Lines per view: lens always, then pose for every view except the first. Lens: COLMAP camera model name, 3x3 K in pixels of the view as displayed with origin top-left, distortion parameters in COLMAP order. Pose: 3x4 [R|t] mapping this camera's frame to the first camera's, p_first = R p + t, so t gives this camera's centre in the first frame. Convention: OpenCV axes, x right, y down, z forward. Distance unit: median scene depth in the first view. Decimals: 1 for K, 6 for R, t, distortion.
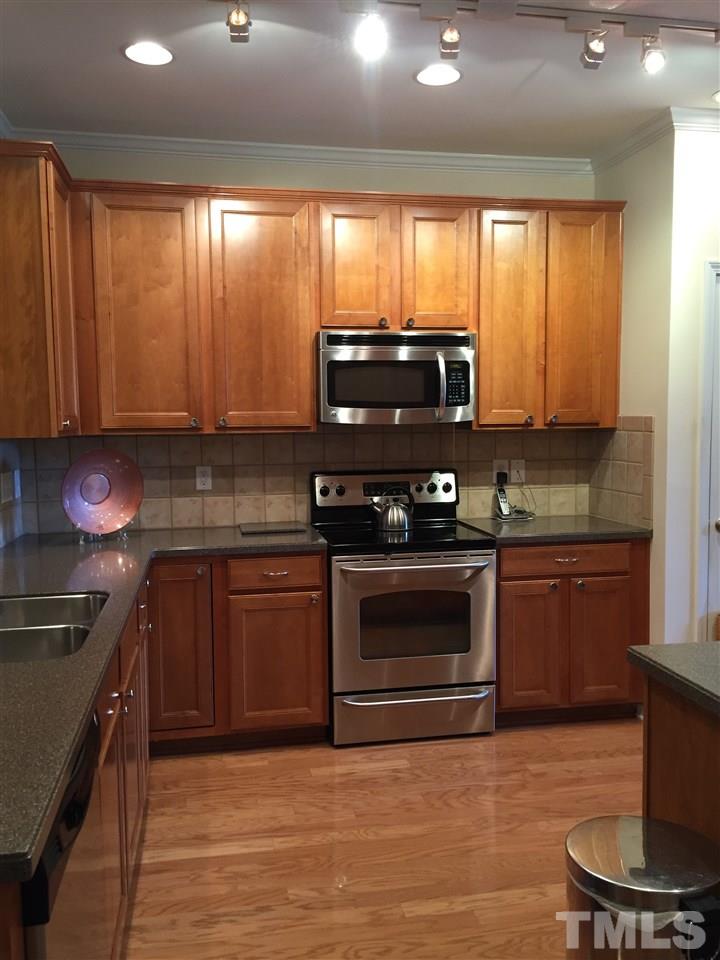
lens RADIAL K [[832.2, 0, 360.0], [0, 832.2, 480.0], [0, 0, 1]] dist [0.093993, -0.112357]
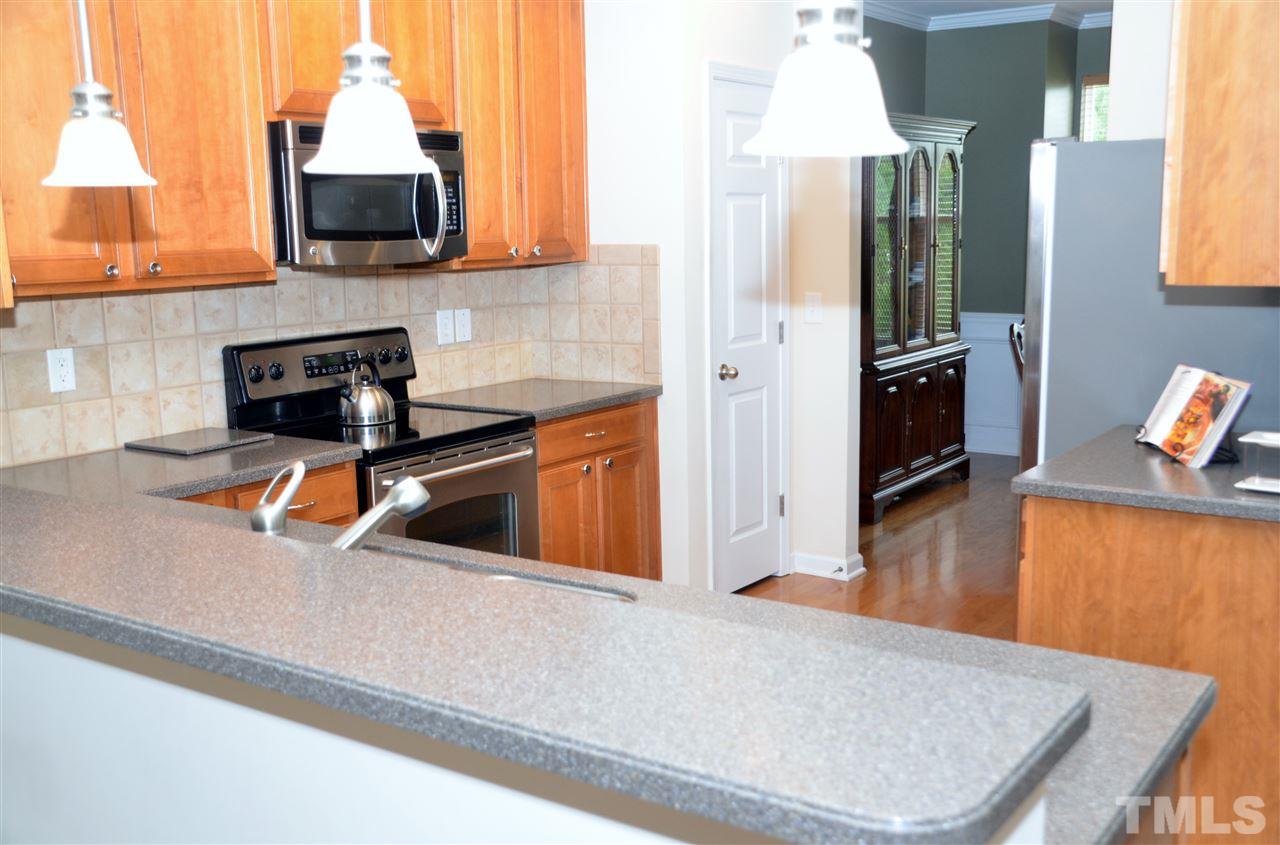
lens RADIAL K [[1315.2, 0, 640.0], [0, 1315.2, 422.5], [0, 0, 1]] dist [-0.012509, -0.003584]
pose [[0.712541, -0.113187, 0.692441, -0.526531], [0.069525, 0.993435, 0.090844, -0.020822], [-0.698178, -0.016589, 0.715732, 0.089641]]
